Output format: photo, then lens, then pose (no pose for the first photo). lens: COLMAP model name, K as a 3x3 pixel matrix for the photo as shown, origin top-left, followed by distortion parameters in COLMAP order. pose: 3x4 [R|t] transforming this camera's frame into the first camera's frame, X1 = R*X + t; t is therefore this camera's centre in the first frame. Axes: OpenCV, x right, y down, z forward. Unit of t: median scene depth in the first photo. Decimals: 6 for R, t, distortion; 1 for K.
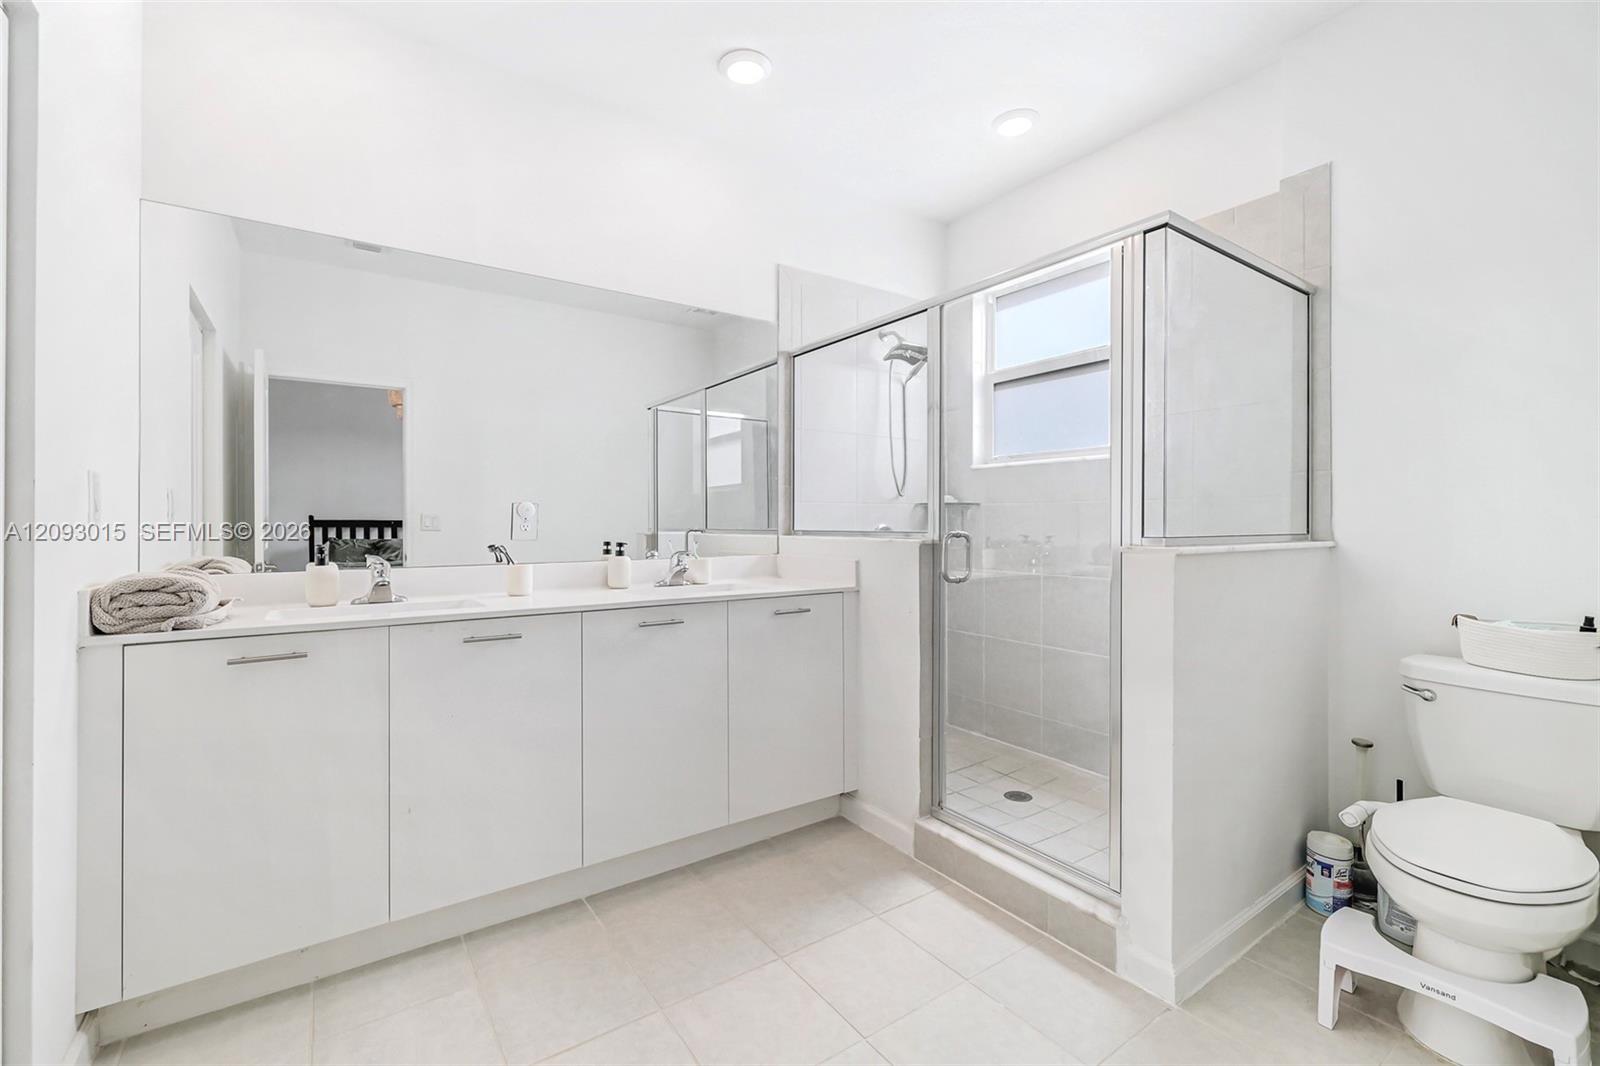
lens RADIAL K [[676.4, 0, 778.8], [0, 676.4, 526.6], [0, 0, 1]] dist [0.000409, -0.000063]
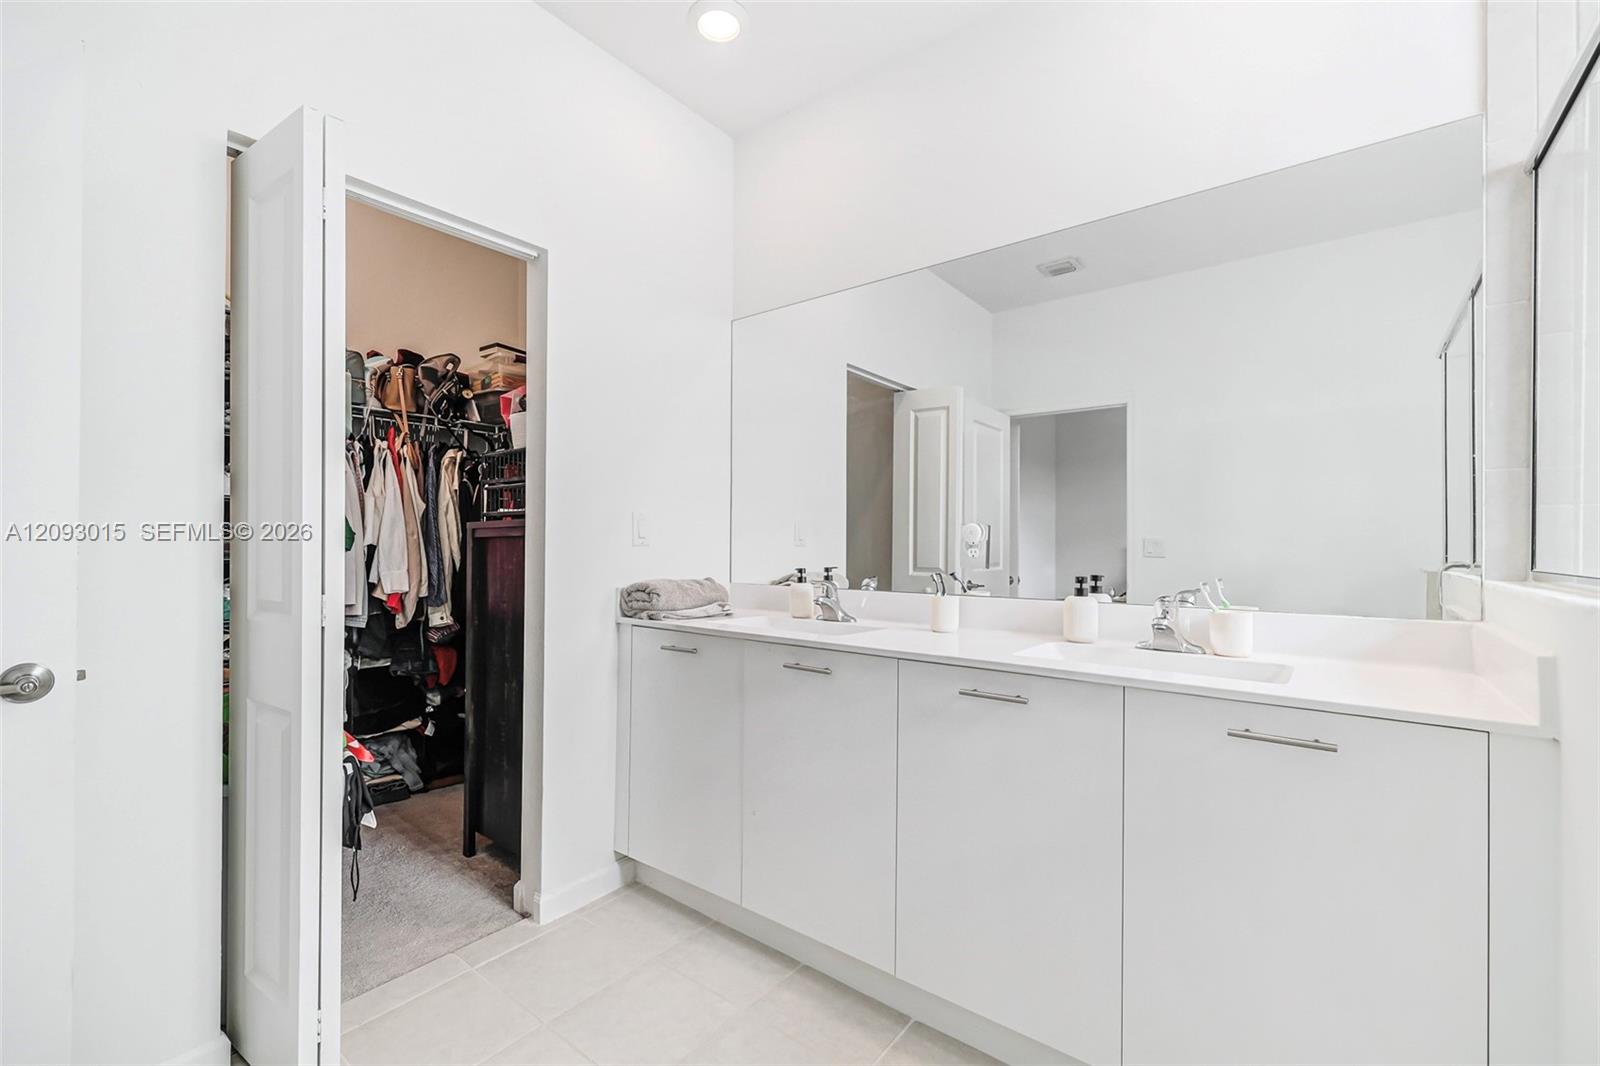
lens RADIAL K [[670.0, 0, 800.1], [0, 670.0, 543.4], [0, 0, 1]] dist [0.000783, 0.000066]
pose [[0.304919, 0.000097, -0.952378, 0.441607], [-0.011109, 0.999932, -0.003455, -0.007268], [0.952313, 0.011634, 0.304900, 0.656846]]
